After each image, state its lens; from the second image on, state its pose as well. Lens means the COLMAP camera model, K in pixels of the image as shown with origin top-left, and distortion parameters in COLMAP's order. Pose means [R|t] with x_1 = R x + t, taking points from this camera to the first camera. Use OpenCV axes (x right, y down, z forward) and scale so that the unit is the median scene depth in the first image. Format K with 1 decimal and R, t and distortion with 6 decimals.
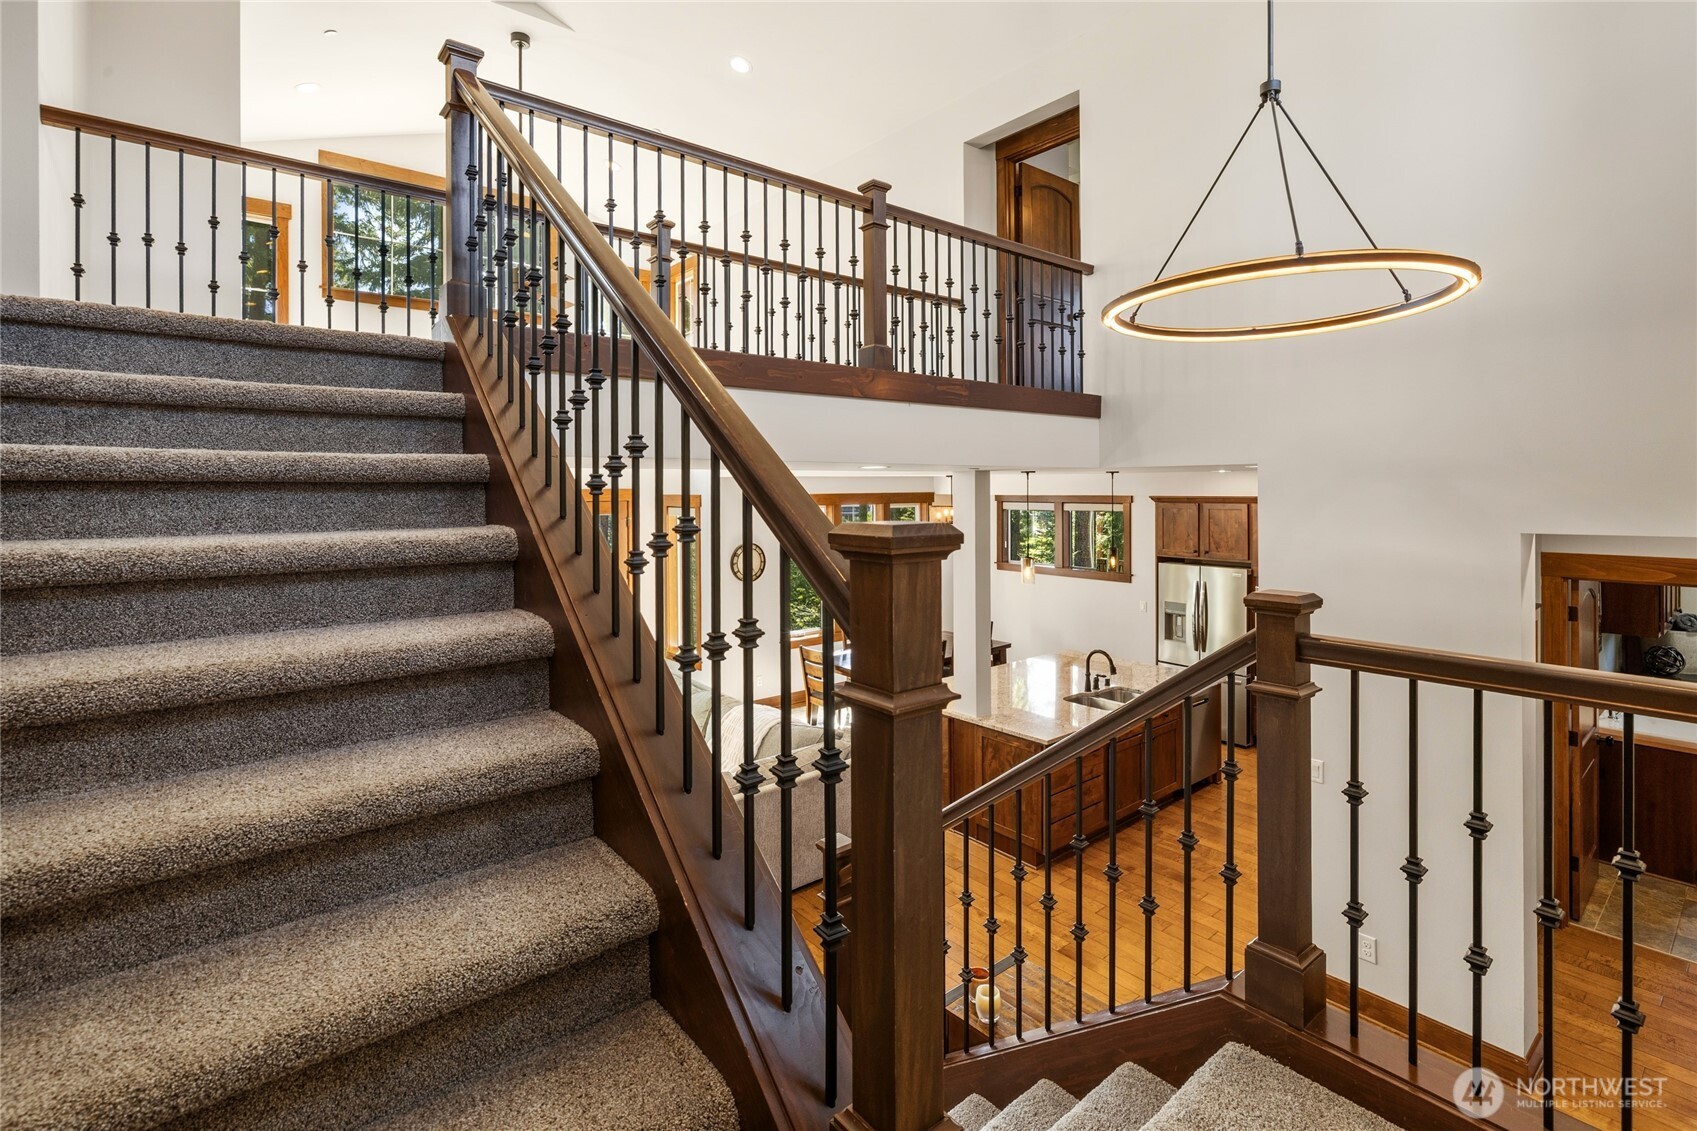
lens RADIAL K [[785.0, 0, 843.1], [0, 785.0, 494.3], [0, 0, 1]] dist [-0.001355, -0.000066]
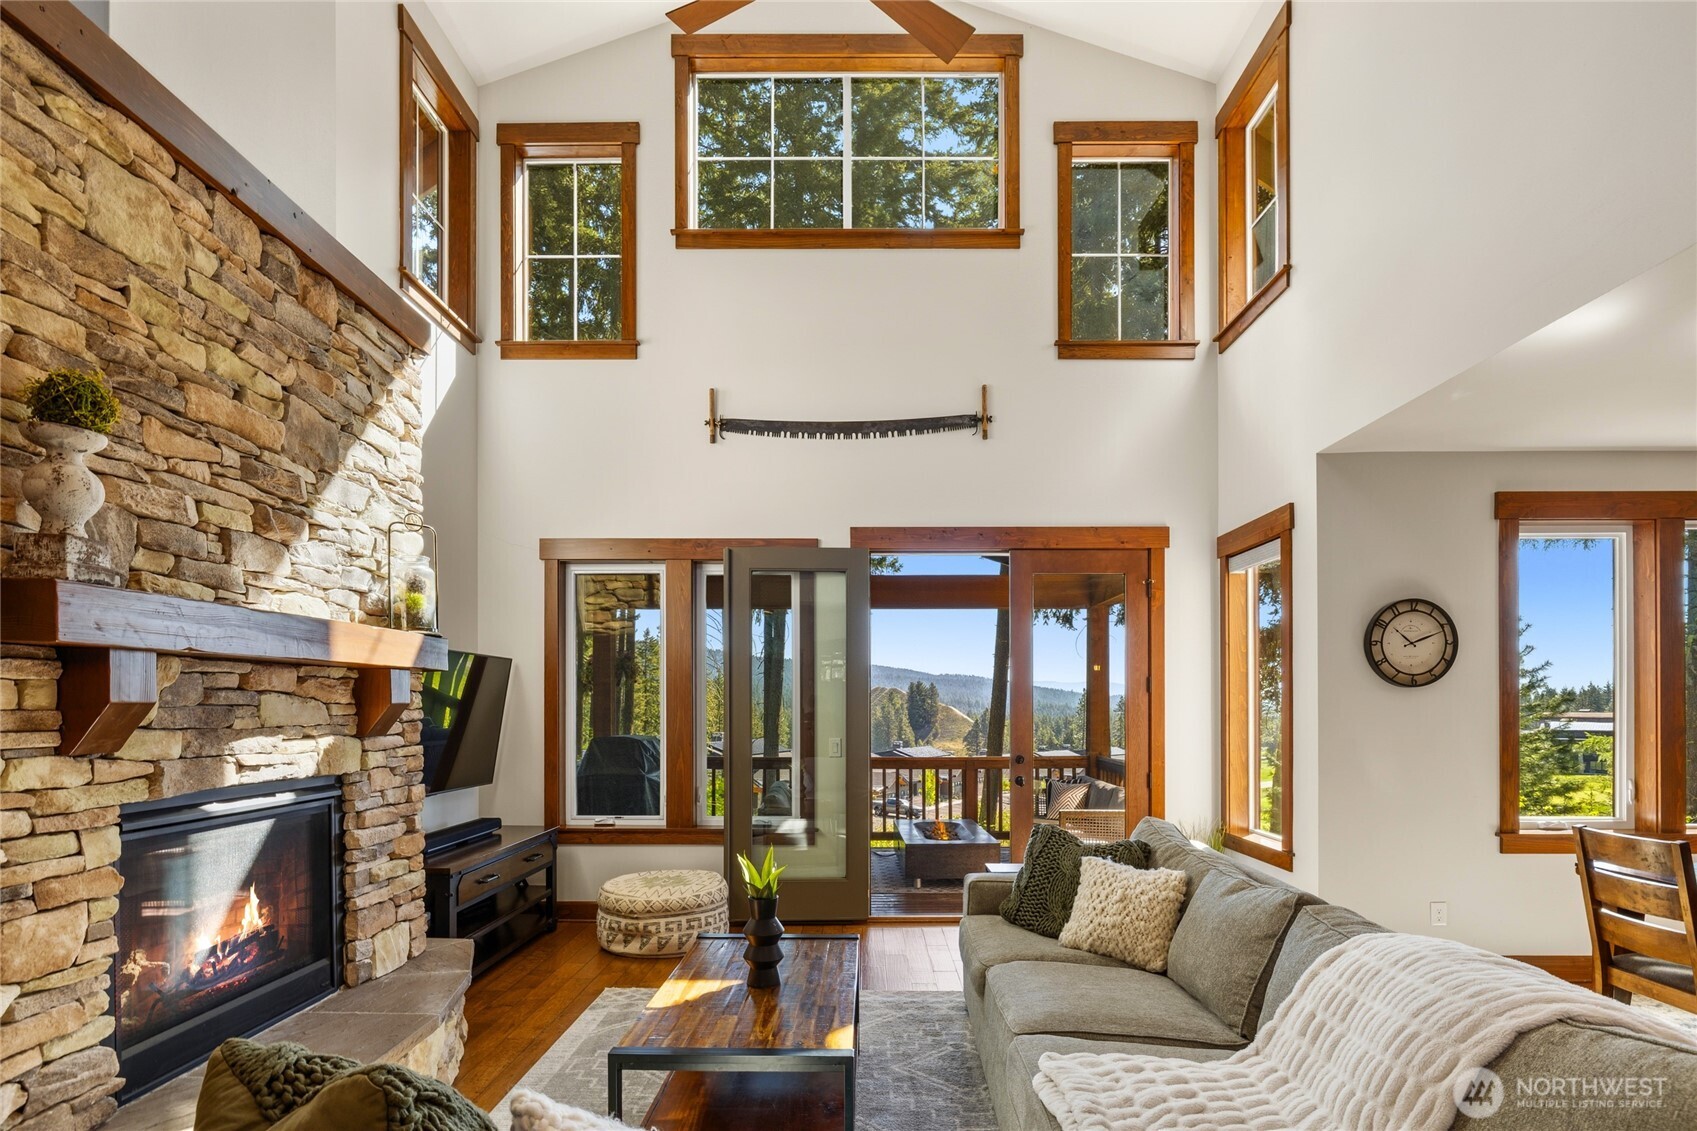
lens RADIAL K [[851.9, 0, 843.0], [0, 851.9, 708.3], [0, 0, 1]] dist [-0.003643, 0.002009]
pose [[0.759842, 0.003703, -0.650097, -0.069928], [-0.007183, 0.999971, -0.002700, 0.173206], [0.650068, 0.006721, 0.759846, 0.575117]]
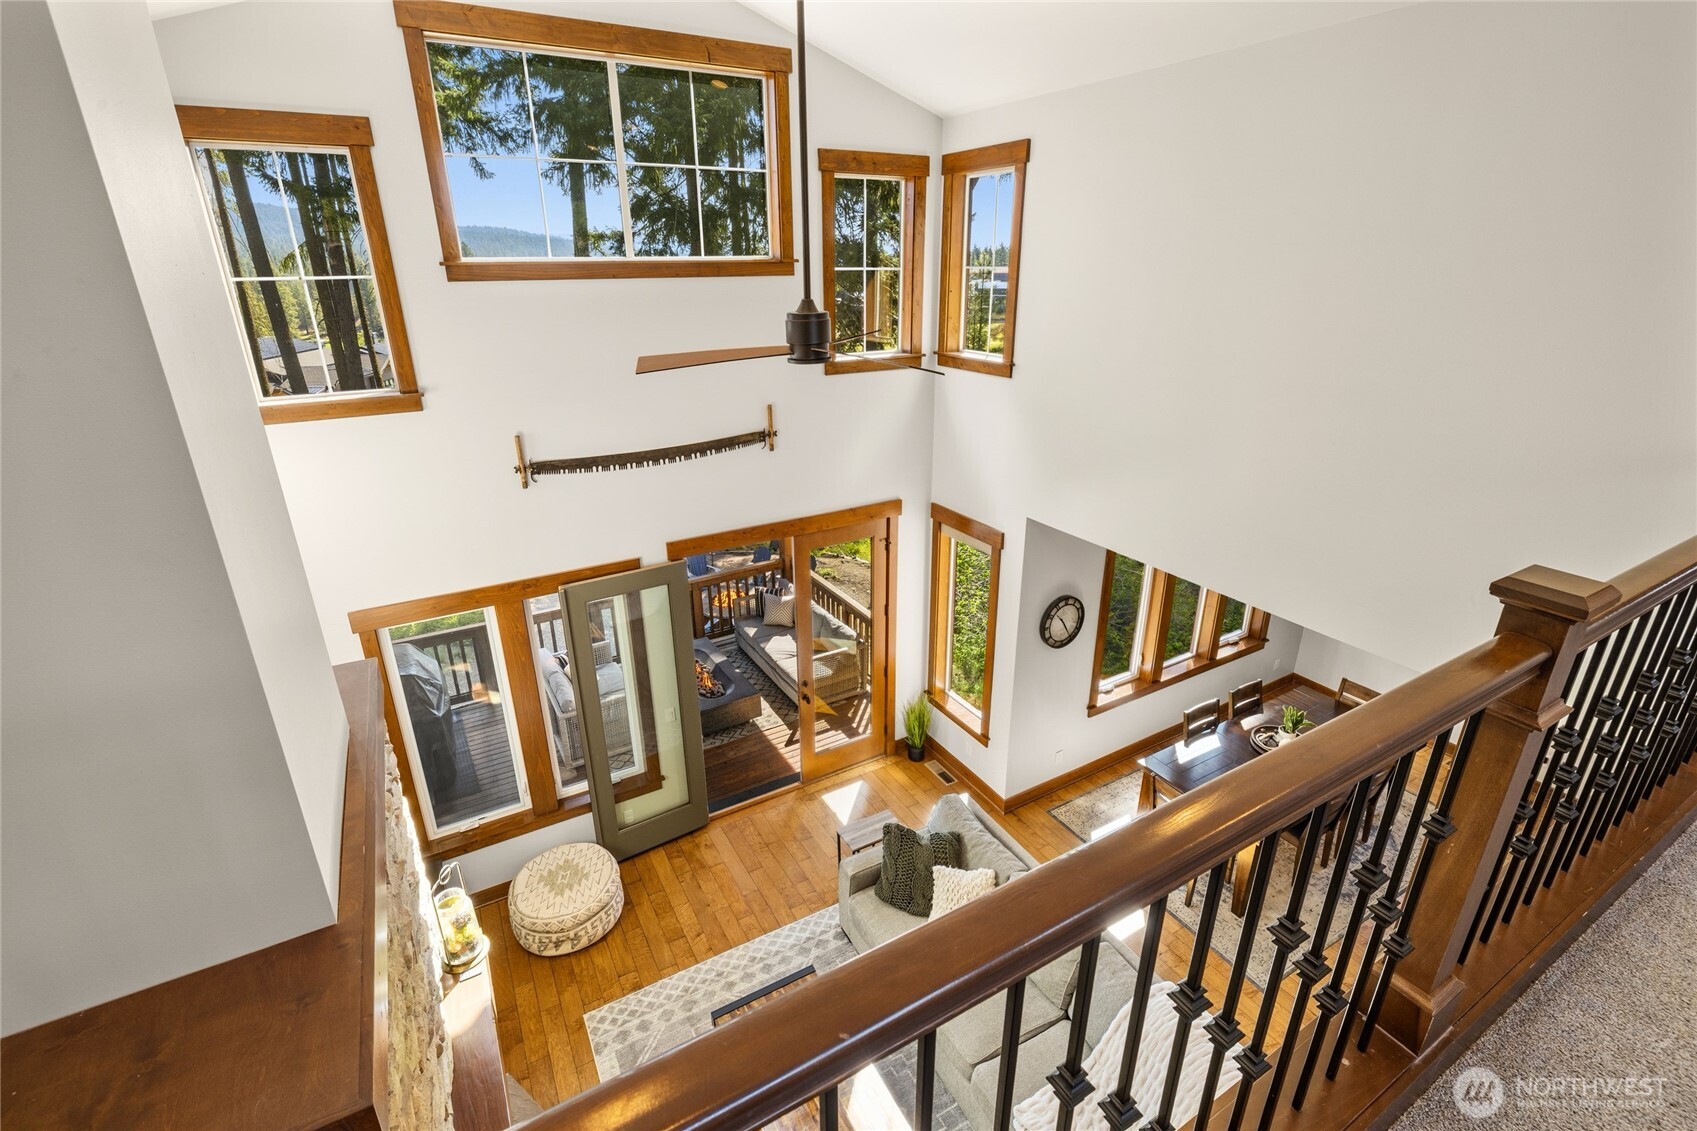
lens RADIAL K [[785.0, 0, 855.2], [0, 785.0, 577.7], [0, 0, 1]] dist [-0.001355, -0.000066]
pose [[0.985171, 0.059266, -0.161015, -0.263245], [0.002167, 0.934076, 0.357067, -0.279979], [0.171563, -0.352121, 0.920096, 0.441046]]
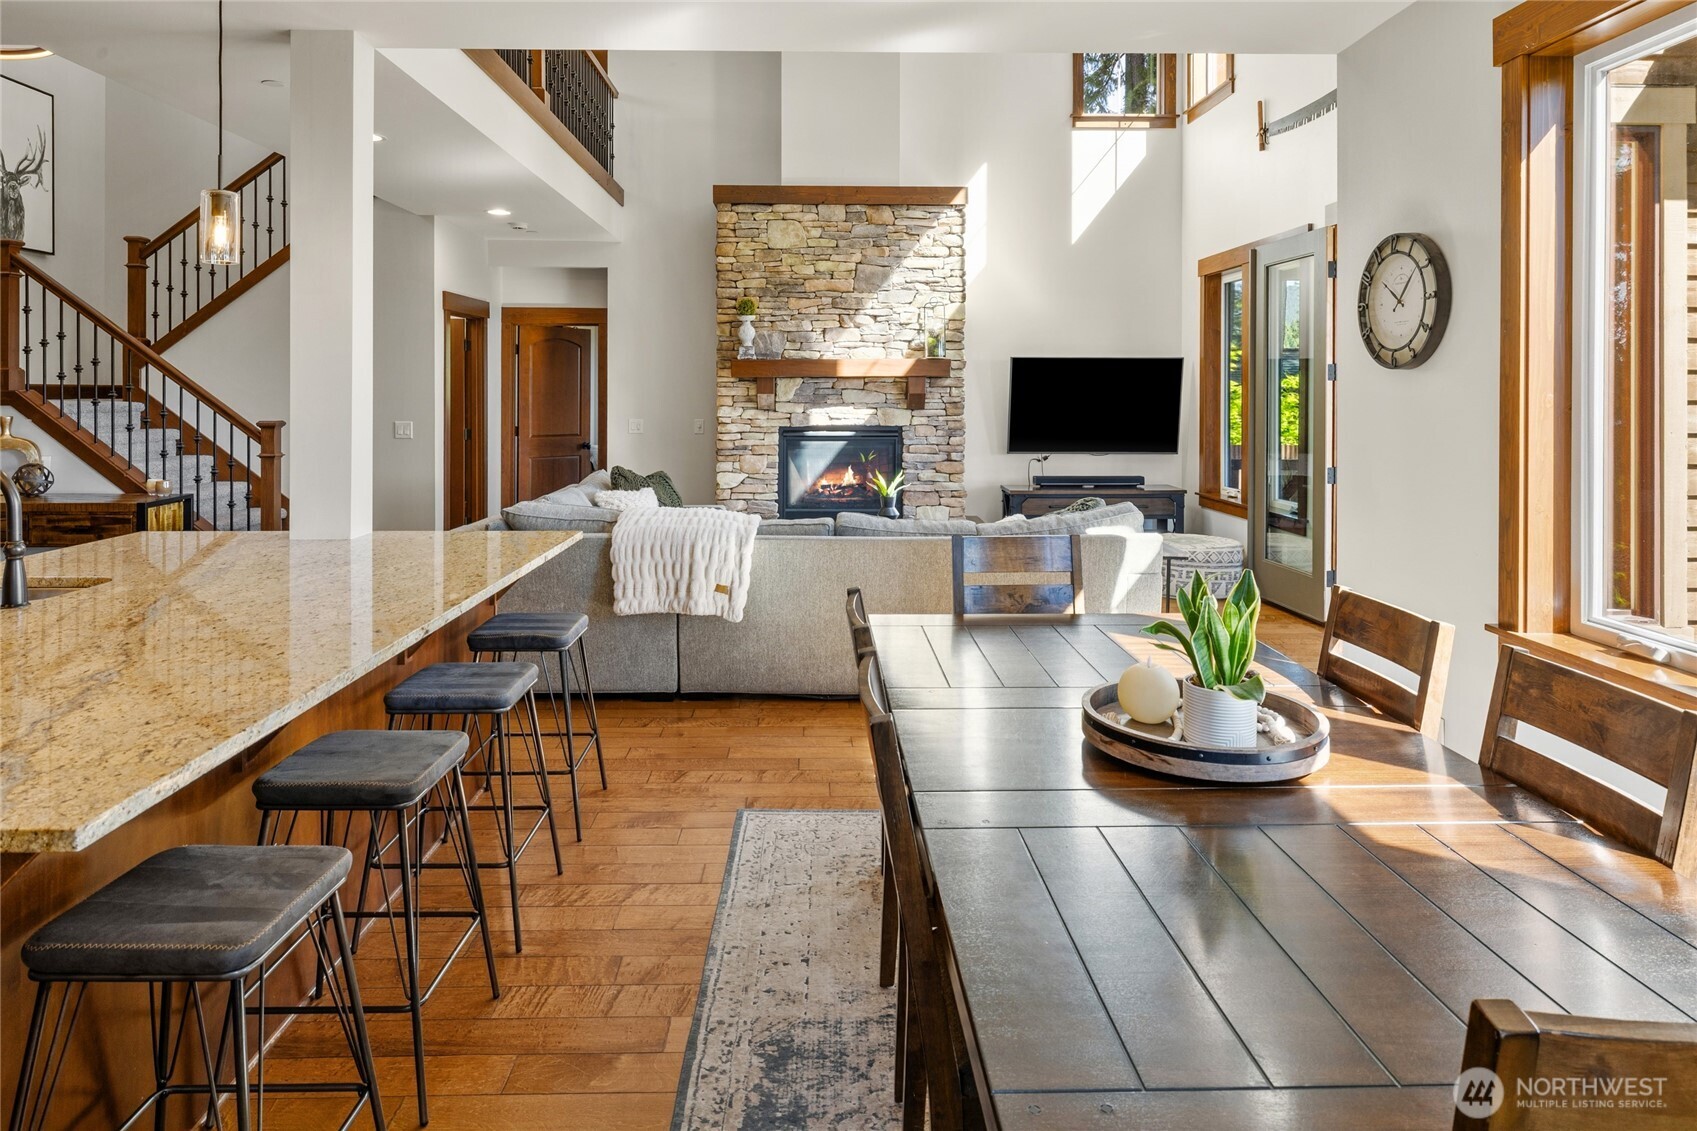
lens RADIAL K [[985.9, 0, 838.3], [0, 985.9, 398.7], [0, 0, 1]] dist [-0.000977, 0.000642]
pose [[-0.621659, 0.008632, -0.783240, 0.392762], [-0.005116, 0.999873, 0.015080, 0.159803], [0.783271, 0.013382, -0.621536, 1.444356]]
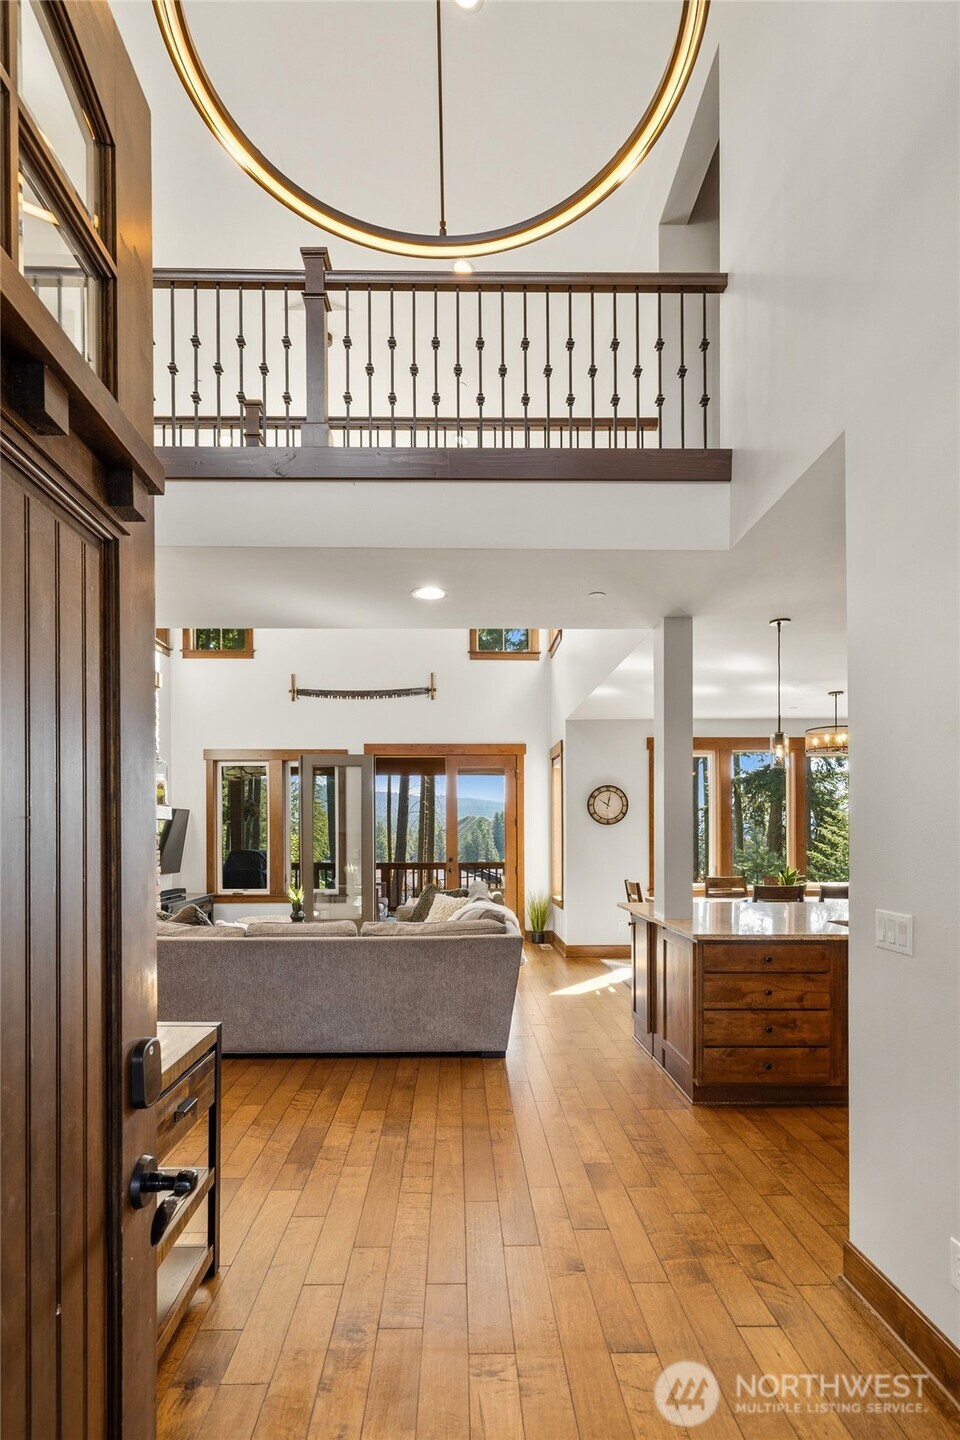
lens RADIAL K [[728.6, 0, 465.3], [0, 728.6, 828.8], [0, 0, 1]] dist [0.004571, 0.000401]
pose [[0.779795, -0.009697, -0.625959, 0.421350], [-0.002064, 0.999835, -0.018060, 0.180967], [0.626031, 0.015375, 0.779647, 0.244018]]
